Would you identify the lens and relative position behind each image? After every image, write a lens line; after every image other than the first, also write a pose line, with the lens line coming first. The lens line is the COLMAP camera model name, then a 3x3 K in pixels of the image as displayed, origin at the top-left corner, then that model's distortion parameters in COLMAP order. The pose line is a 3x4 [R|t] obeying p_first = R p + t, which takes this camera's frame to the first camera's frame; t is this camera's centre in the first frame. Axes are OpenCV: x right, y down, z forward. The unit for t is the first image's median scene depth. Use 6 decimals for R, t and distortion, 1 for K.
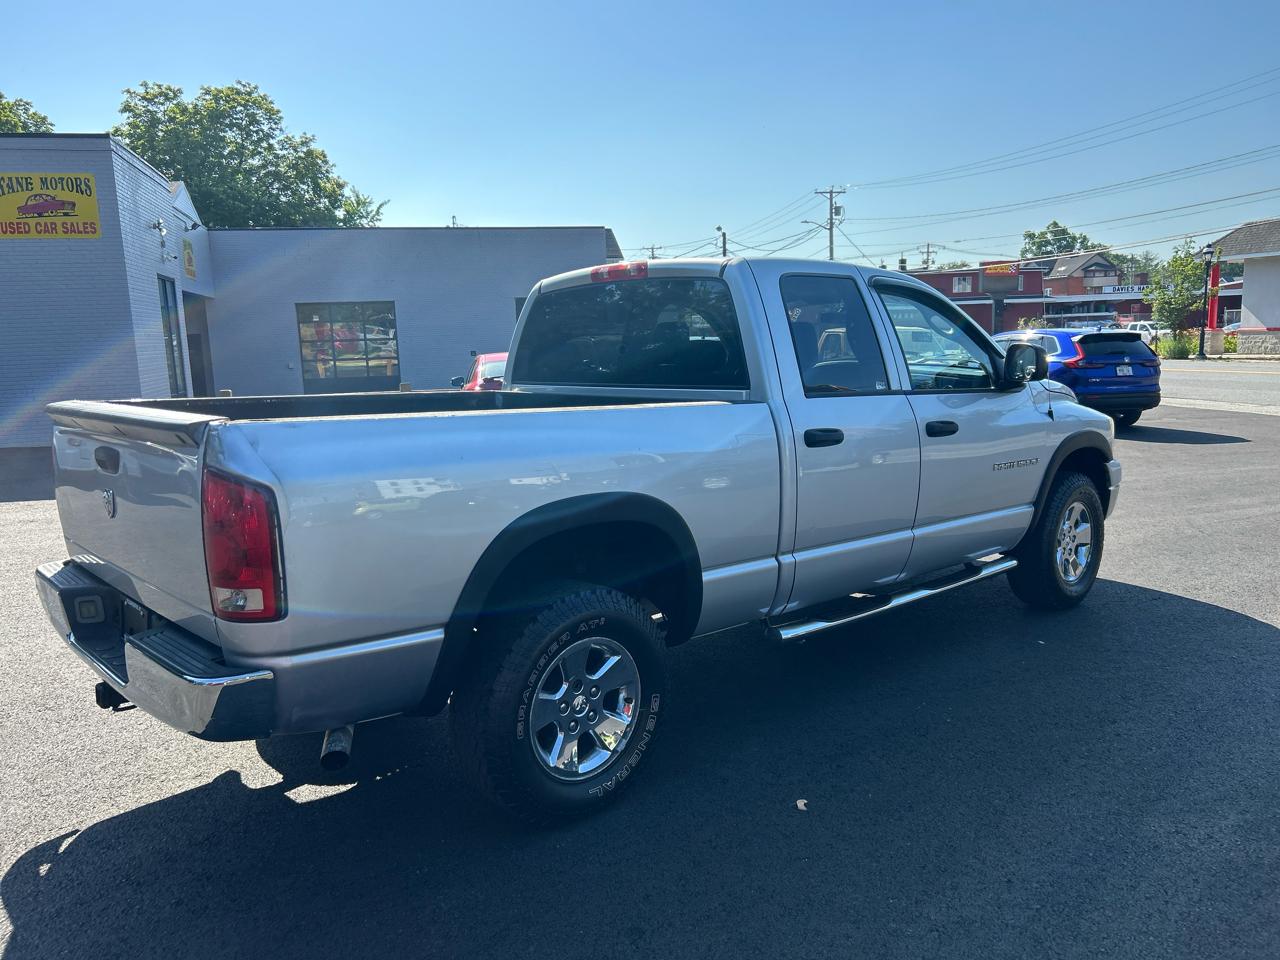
lens RADIAL K [[964.9, 0, 646.0], [0, 964.9, 481.4], [0, 0, 1]] dist [0.047637, -0.053855]
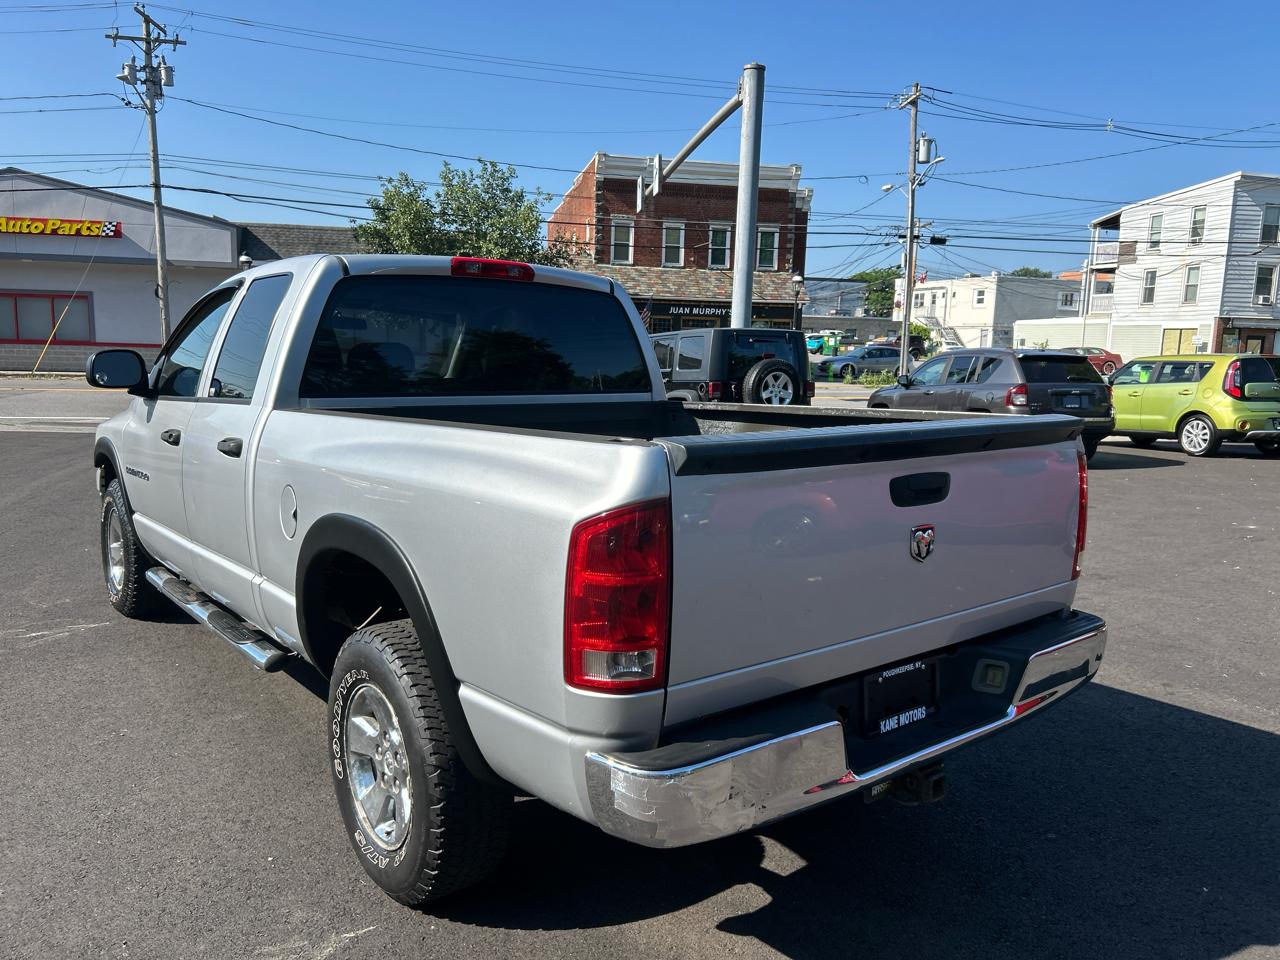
lens RADIAL K [[964.9, 0, 645.1], [0, 964.9, 473.5], [0, 0, 1]] dist [0.047637, -0.053855]
pose [[0.055802, -0.100233, 0.993398, -0.126888], [0.114763, 0.988998, 0.093343, -0.012719], [-0.991824, 0.108797, 0.066691, 0.109991]]
